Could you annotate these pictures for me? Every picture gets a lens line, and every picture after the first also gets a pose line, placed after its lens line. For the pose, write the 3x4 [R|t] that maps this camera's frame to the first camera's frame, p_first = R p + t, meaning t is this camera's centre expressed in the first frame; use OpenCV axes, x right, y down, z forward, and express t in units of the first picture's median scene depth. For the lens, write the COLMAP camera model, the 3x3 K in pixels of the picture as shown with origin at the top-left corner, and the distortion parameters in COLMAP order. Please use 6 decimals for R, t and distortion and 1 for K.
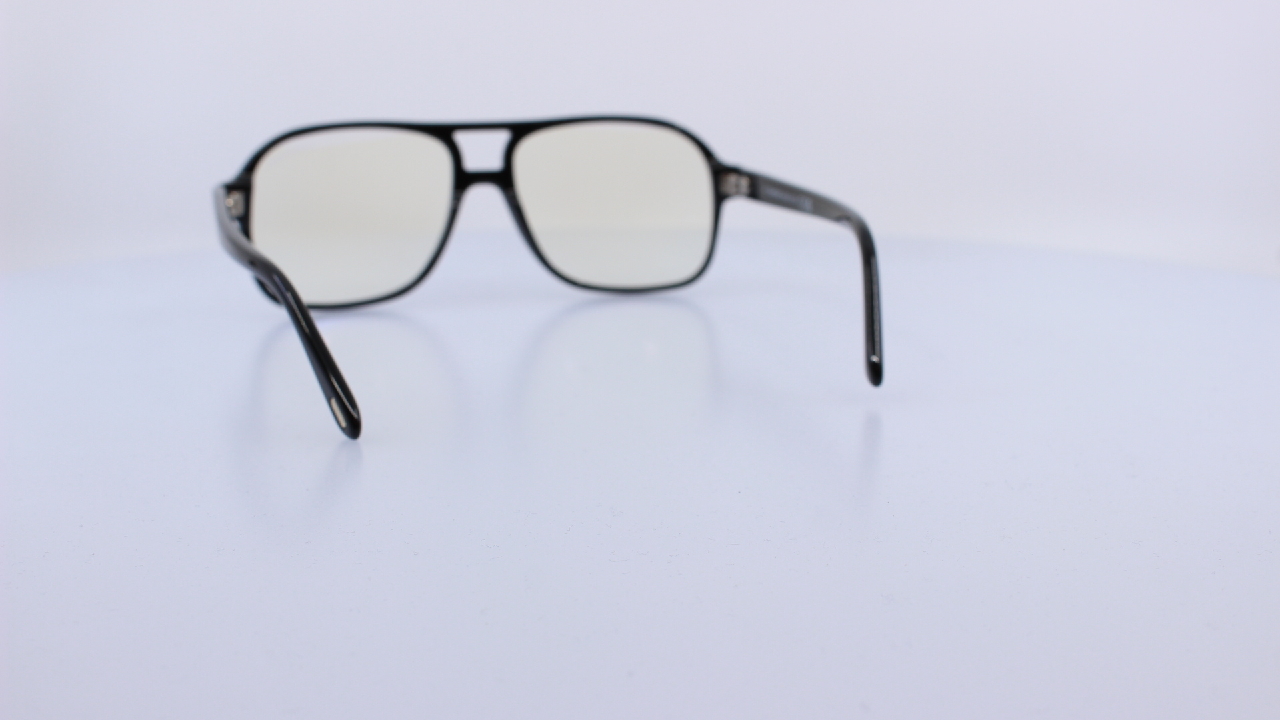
lens RADIAL K [[1681.0, 0, 640.0], [0, 1681.0, 360.0], [0, 0, 1]] dist [-0.005465, 0.000405]
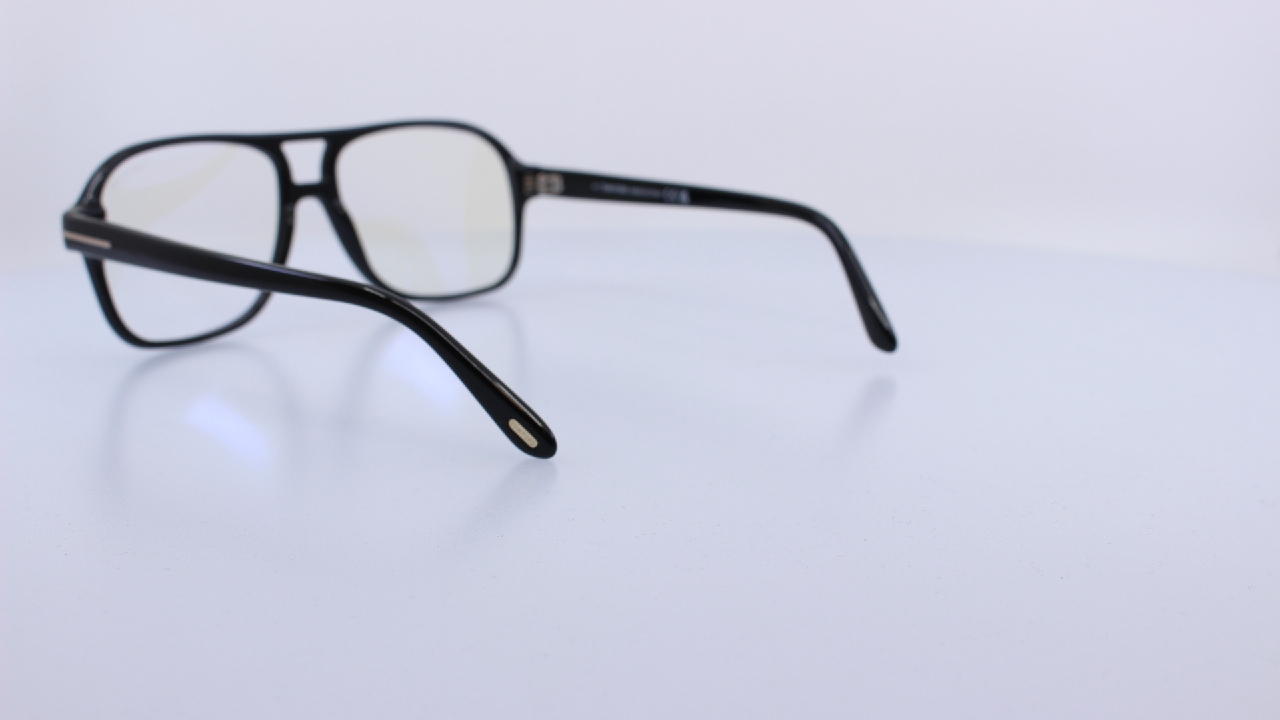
lens RADIAL K [[1681.0, 0, 640.0], [0, 1681.0, 360.0], [0, 0, 1]] dist [-0.005465, 0.000405]
pose [[0.867348, -0.101745, 0.487191, -0.399052], [0.103600, 0.994348, 0.023220, -0.017070], [-0.486800, 0.030333, 0.872987, 0.094613]]
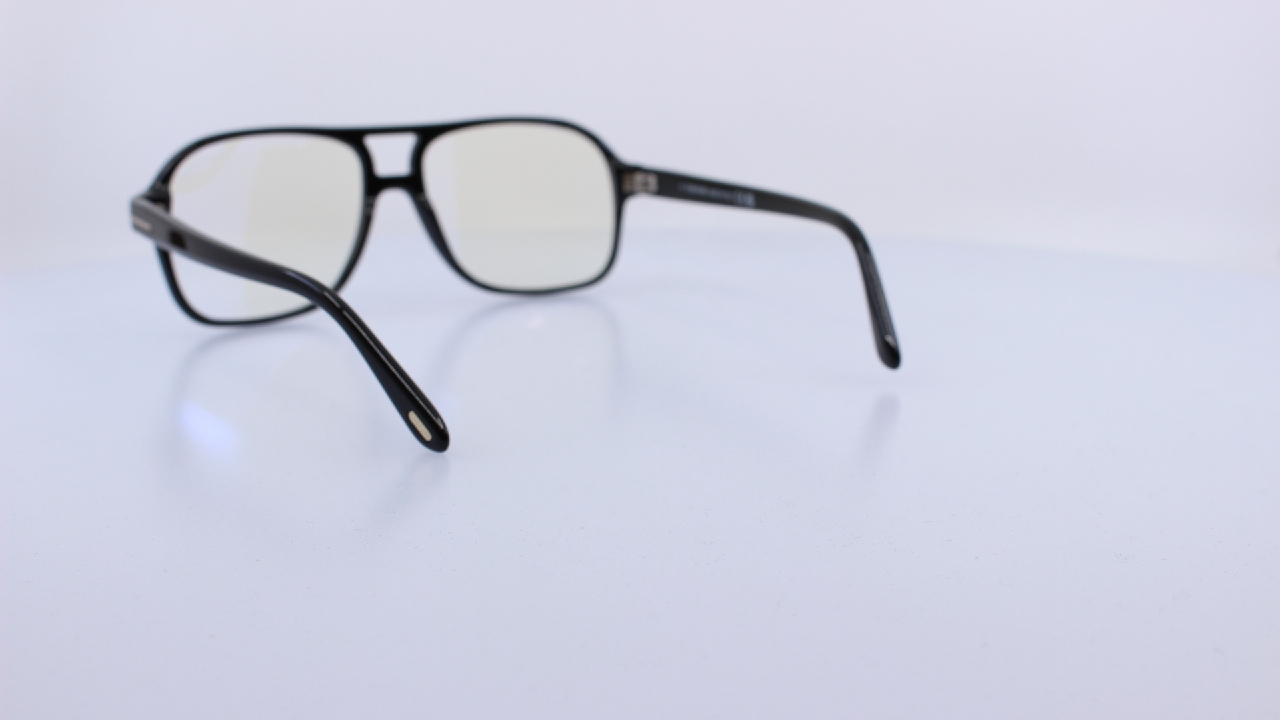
lens RADIAL K [[1681.0, 0, 640.0], [0, 1681.0, 360.0], [0, 0, 1]] dist [-0.005465, 0.000405]
pose [[0.966843, -0.051437, 0.250138, -0.204085], [0.051917, 0.998640, 0.004682, -0.002923], [-0.250039, 0.008460, 0.968199, 0.021359]]
